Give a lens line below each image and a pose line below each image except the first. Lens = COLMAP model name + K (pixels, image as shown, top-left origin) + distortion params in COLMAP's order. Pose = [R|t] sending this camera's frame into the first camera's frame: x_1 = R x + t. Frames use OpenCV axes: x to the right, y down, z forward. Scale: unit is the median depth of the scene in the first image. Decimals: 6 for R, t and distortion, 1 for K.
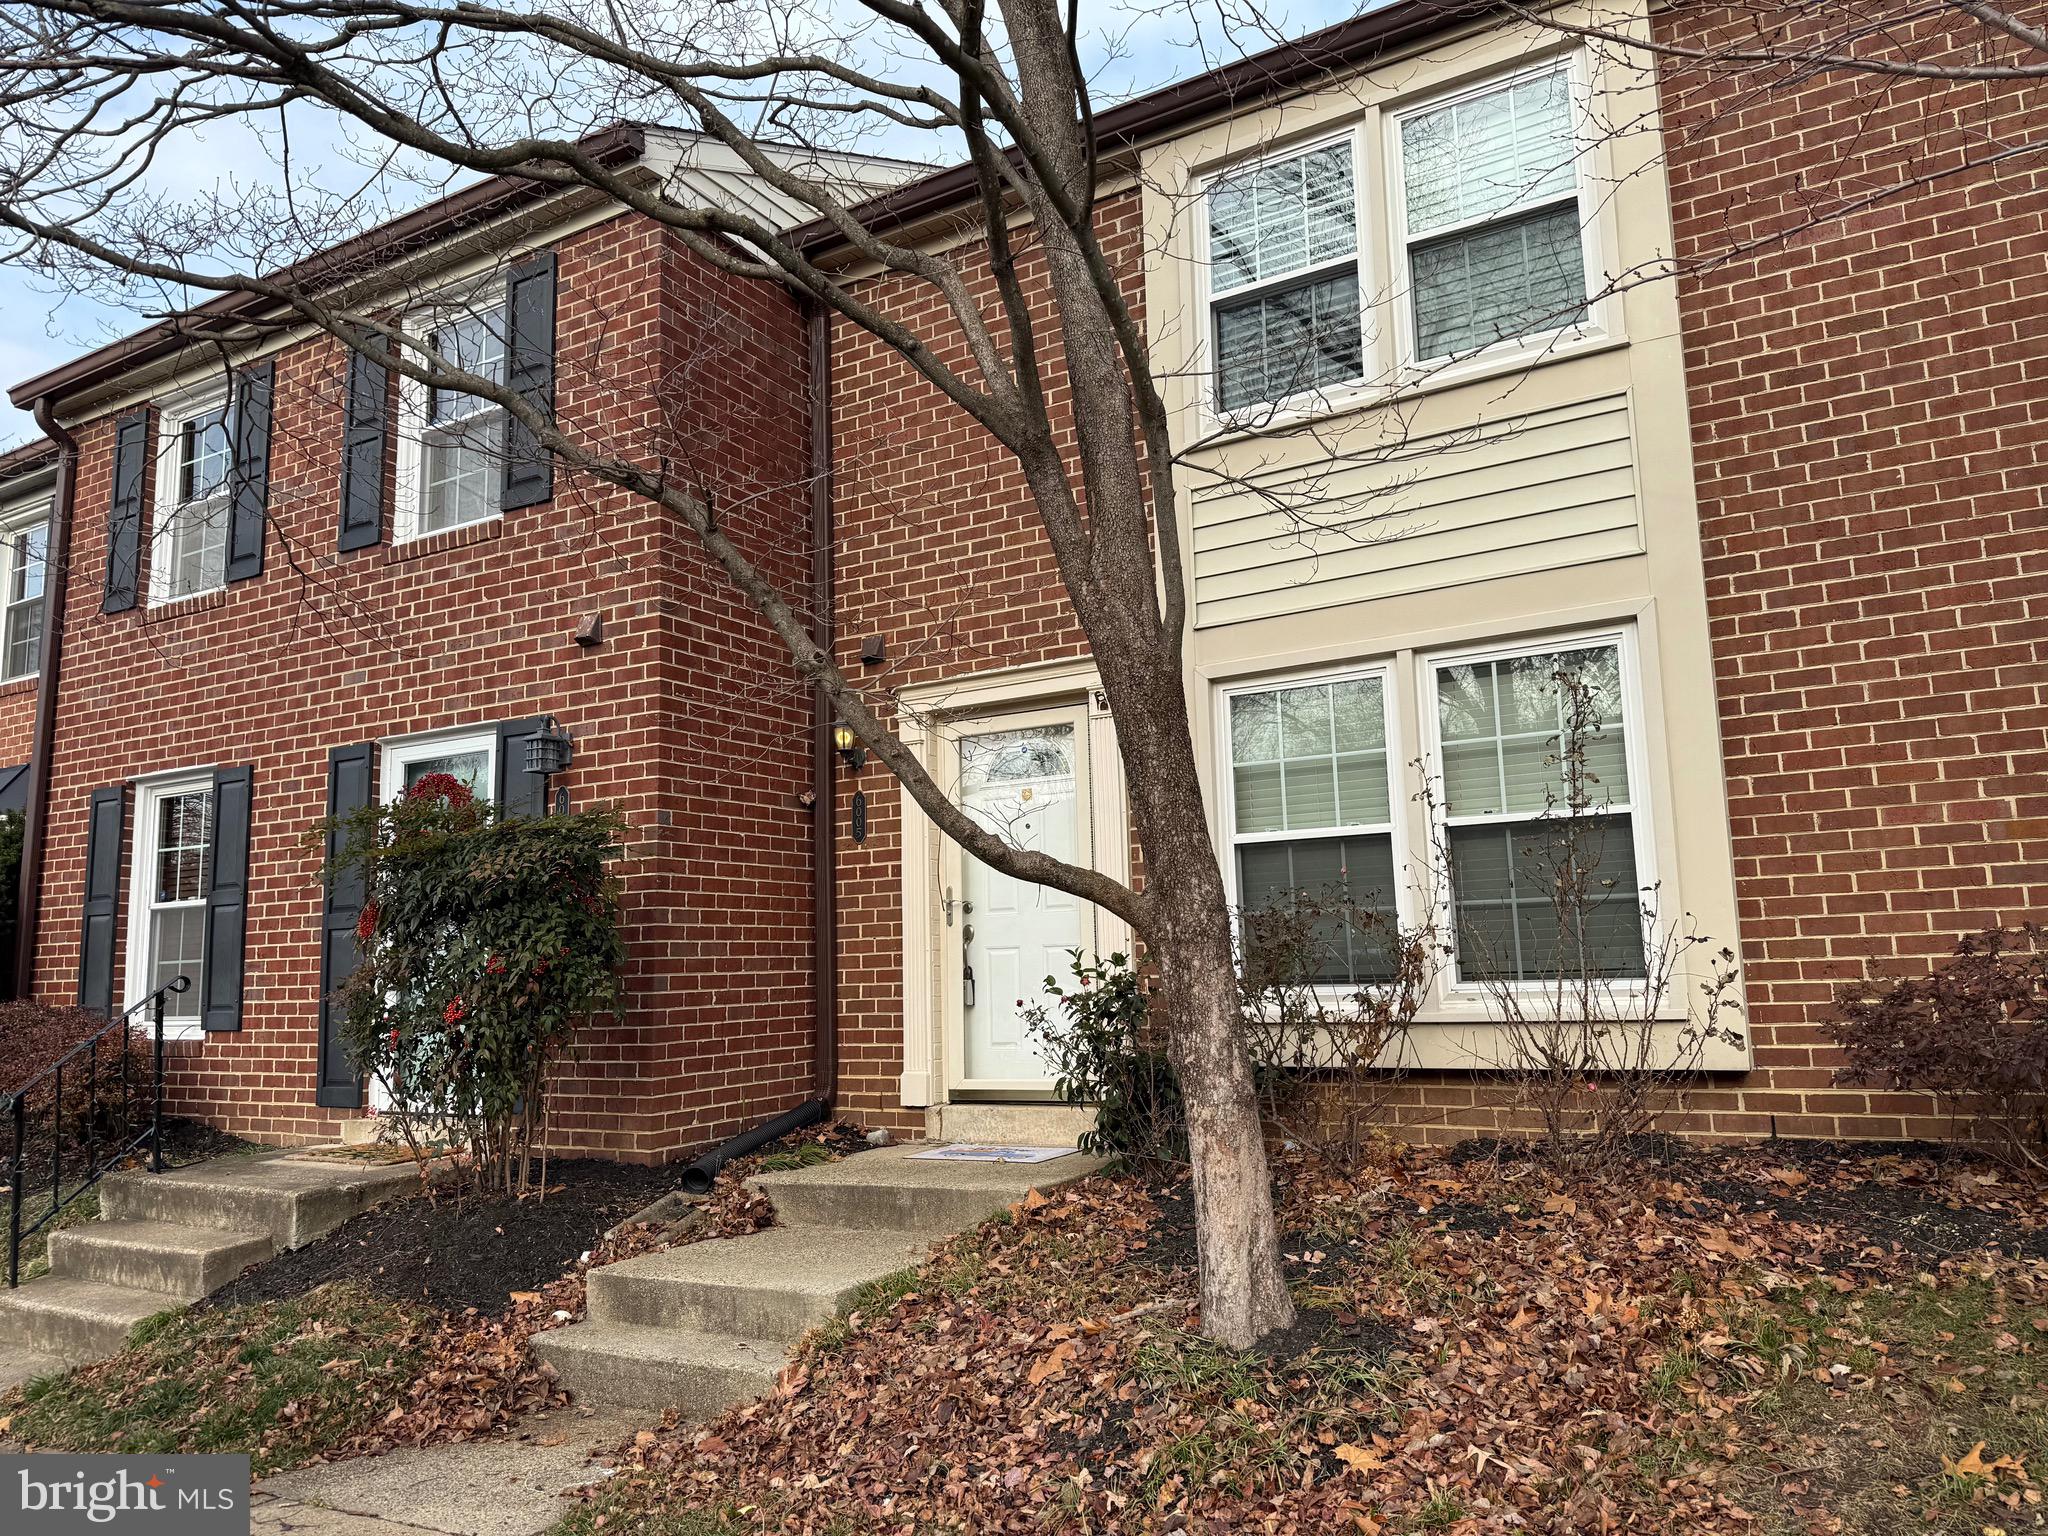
lens RADIAL K [[1439.0, 0, 1027.4], [0, 1439.0, 783.6], [0, 0, 1]] dist [0.033849, -0.047824]
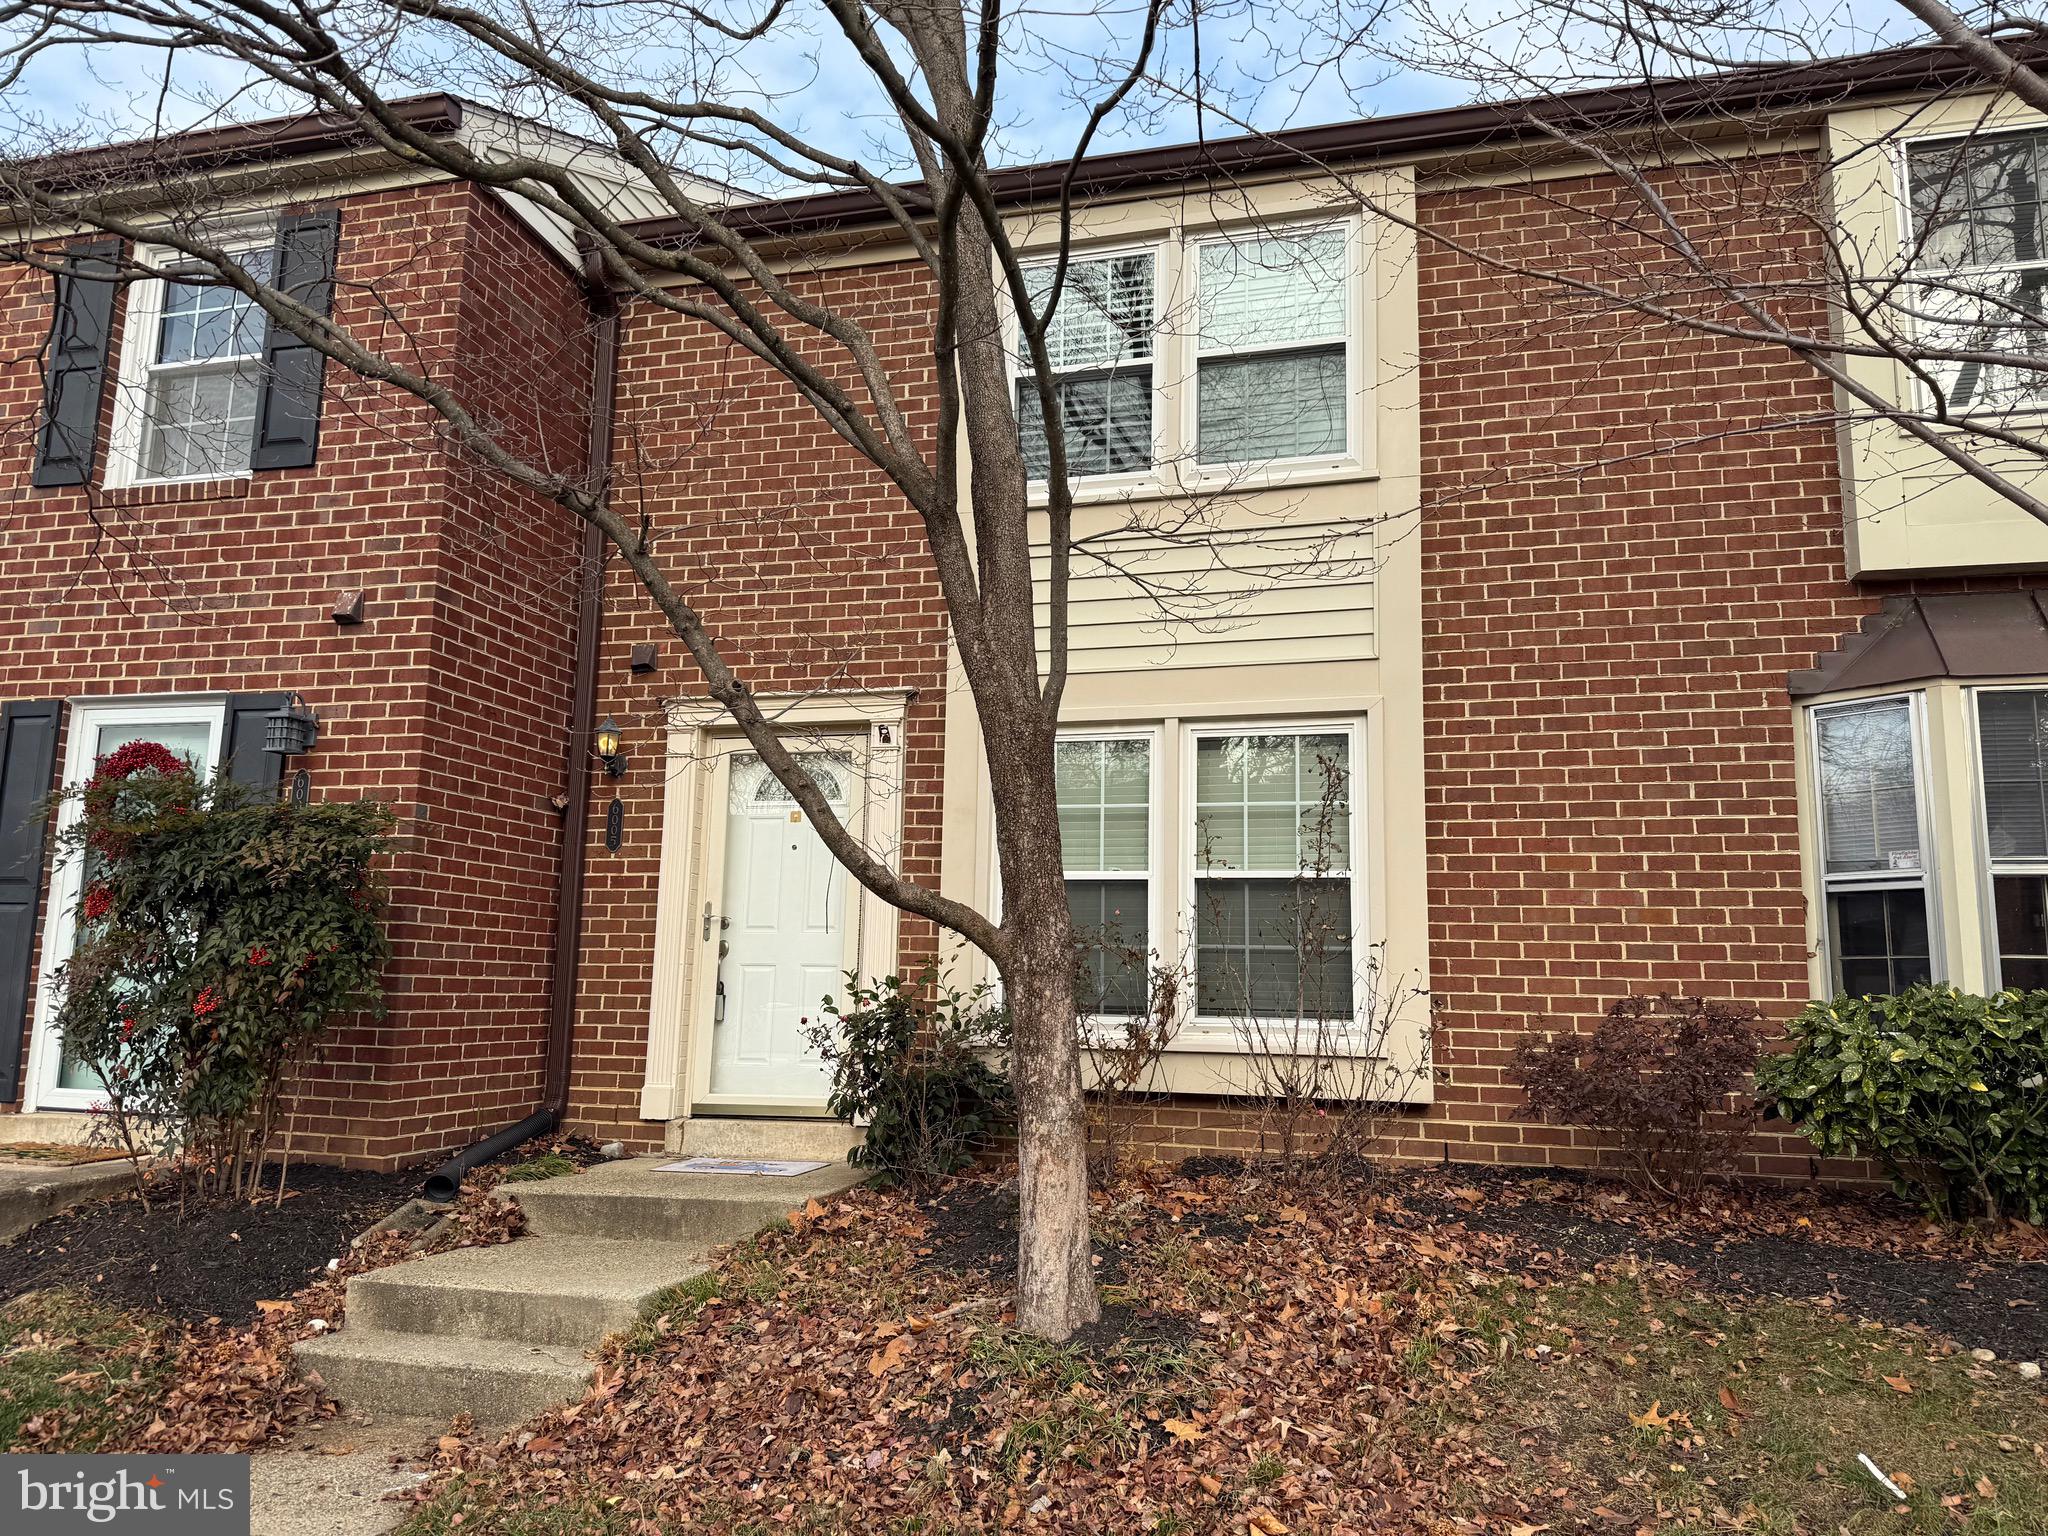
lens RADIAL K [[1439.0, 0, 1032.3], [0, 1439.0, 787.5], [0, 0, 1]] dist [0.033849, -0.047824]
pose [[0.961569, 0.085803, 0.260812, -0.139729], [-0.082877, 0.996312, -0.022216, -0.005883], [-0.261757, -0.000253, 0.965134, -0.050199]]
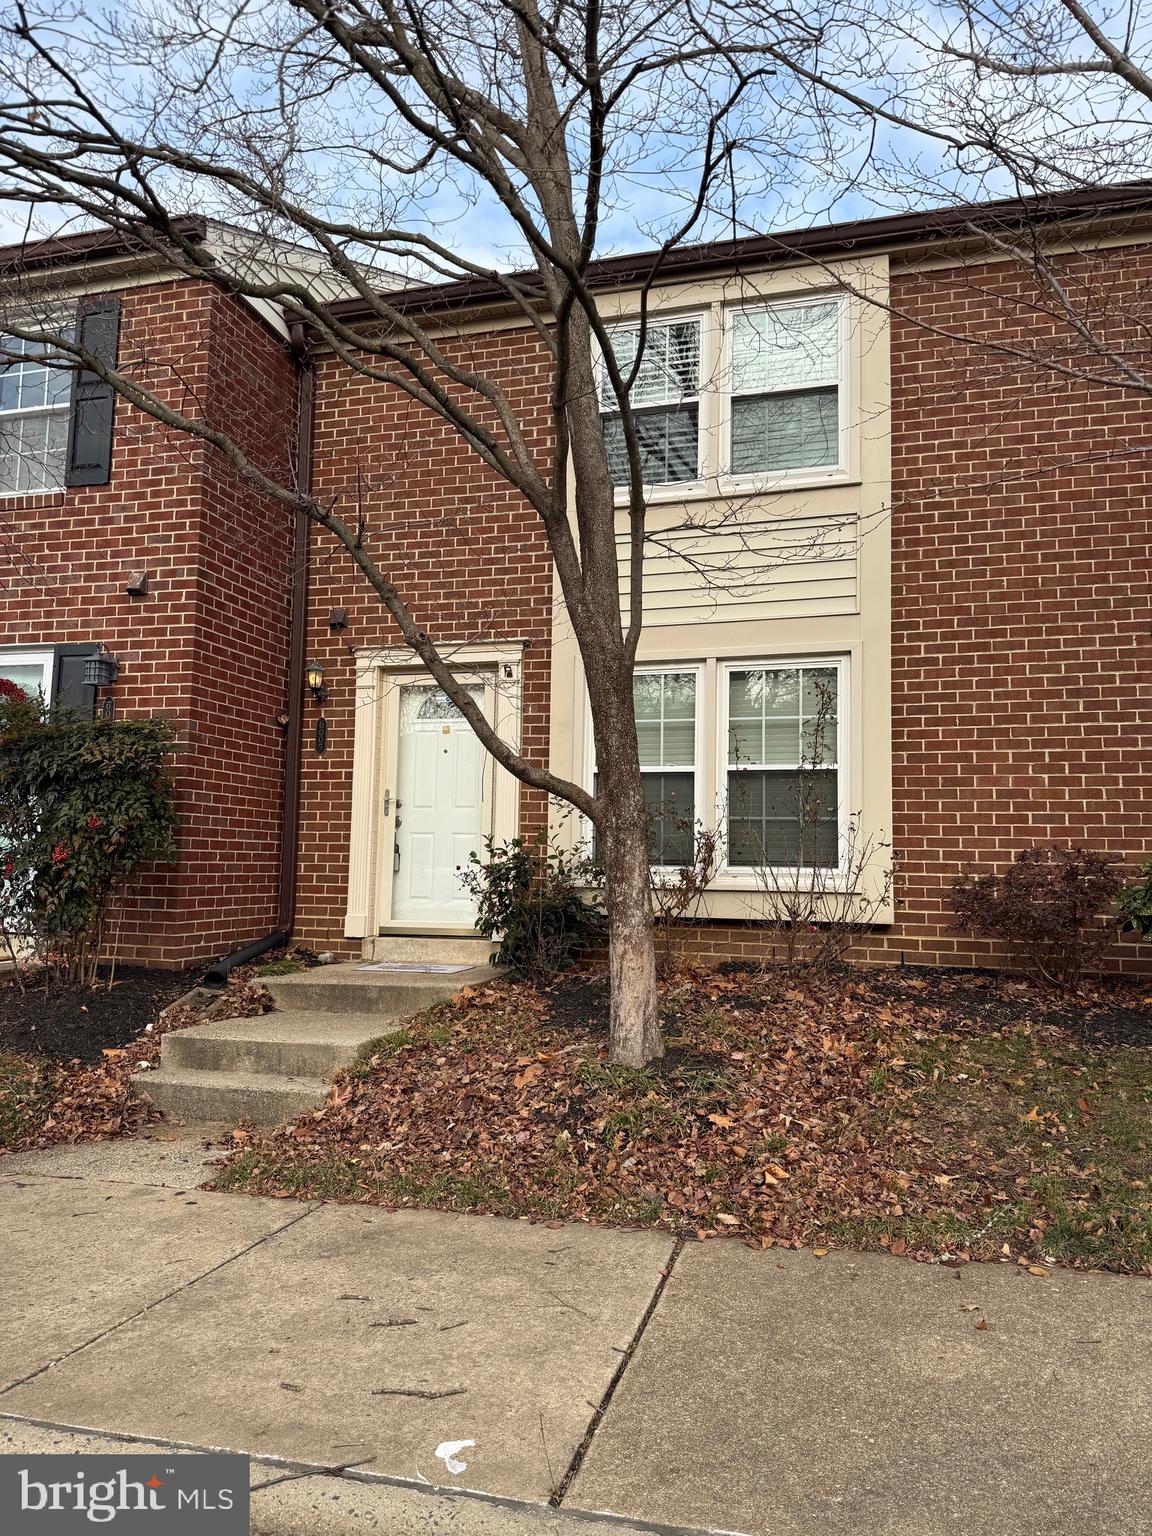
lens RADIAL K [[1079.2, 0, 571.9], [0, 1079.2, 776.9], [0, 0, 1]] dist [0.033849, -0.047824]
pose [[0.969152, 0.067039, 0.237171, -0.174682], [-0.077966, 0.996270, 0.036986, 0.007047], [-0.233807, -0.054337, 0.970764, -0.132680]]
